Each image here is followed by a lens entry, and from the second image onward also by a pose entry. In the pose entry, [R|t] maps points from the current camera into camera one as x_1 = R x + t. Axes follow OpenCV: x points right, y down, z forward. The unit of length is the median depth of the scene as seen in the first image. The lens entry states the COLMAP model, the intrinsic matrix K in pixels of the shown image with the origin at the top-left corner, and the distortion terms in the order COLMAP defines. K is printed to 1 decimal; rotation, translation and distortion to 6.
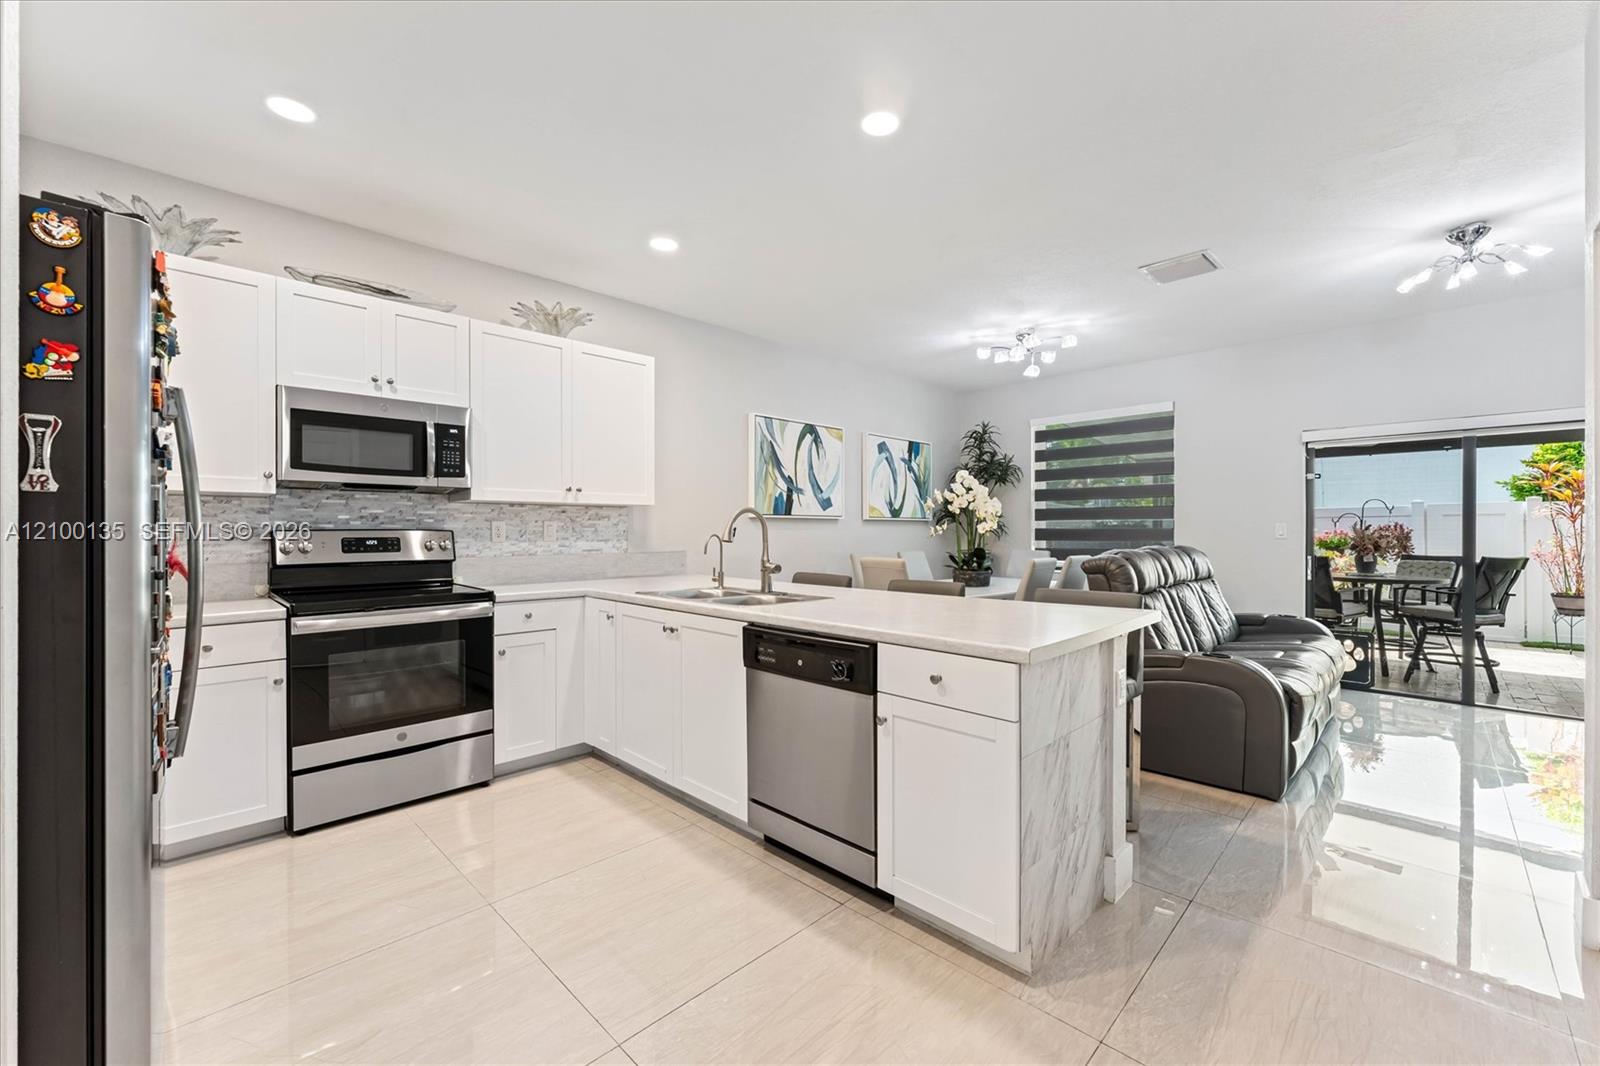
lens RADIAL K [[645.2, 0, 799.7], [0, 645.2, 532.0], [0, 0, 1]] dist [-0.001624, -0.000706]
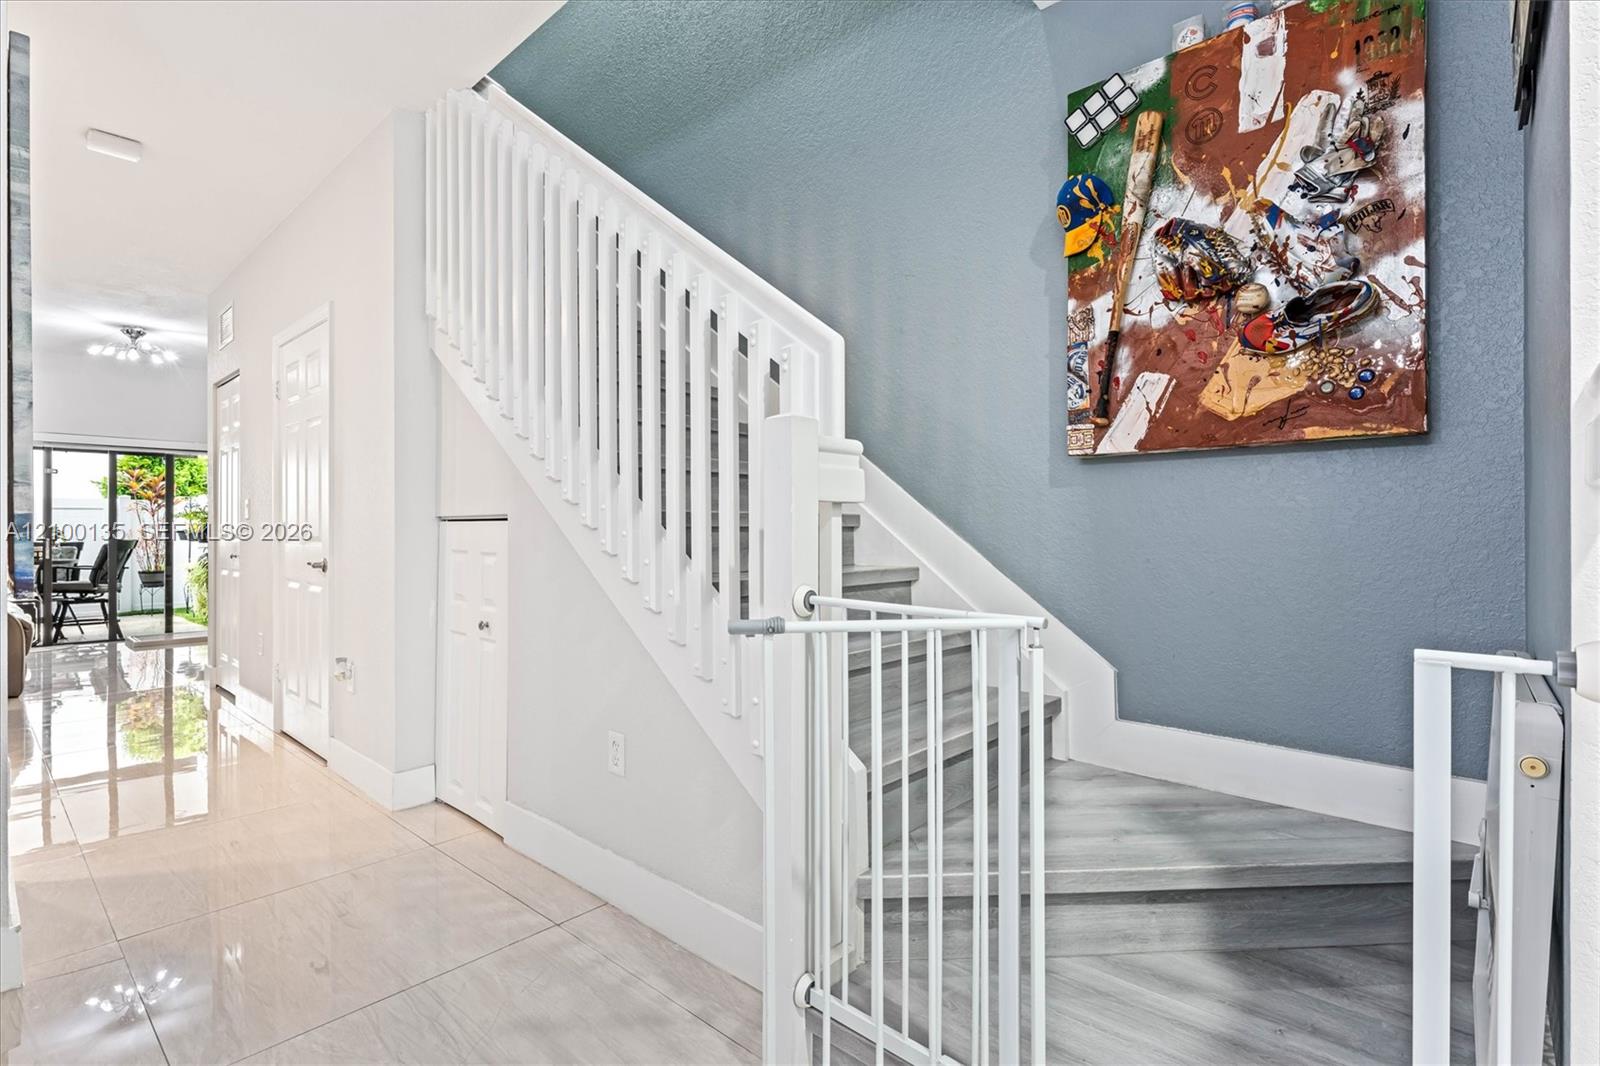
lens RADIAL K [[756.2, 0, 804.2], [0, 756.2, 533.8], [0, 0, 1]] dist [-0.001631, -0.000270]
pose [[-0.050942, -0.006905, 0.998678, -0.753945], [0.005013, 0.999962, 0.007170, 0.030864], [-0.998689, 0.005372, -0.050906, -0.466658]]
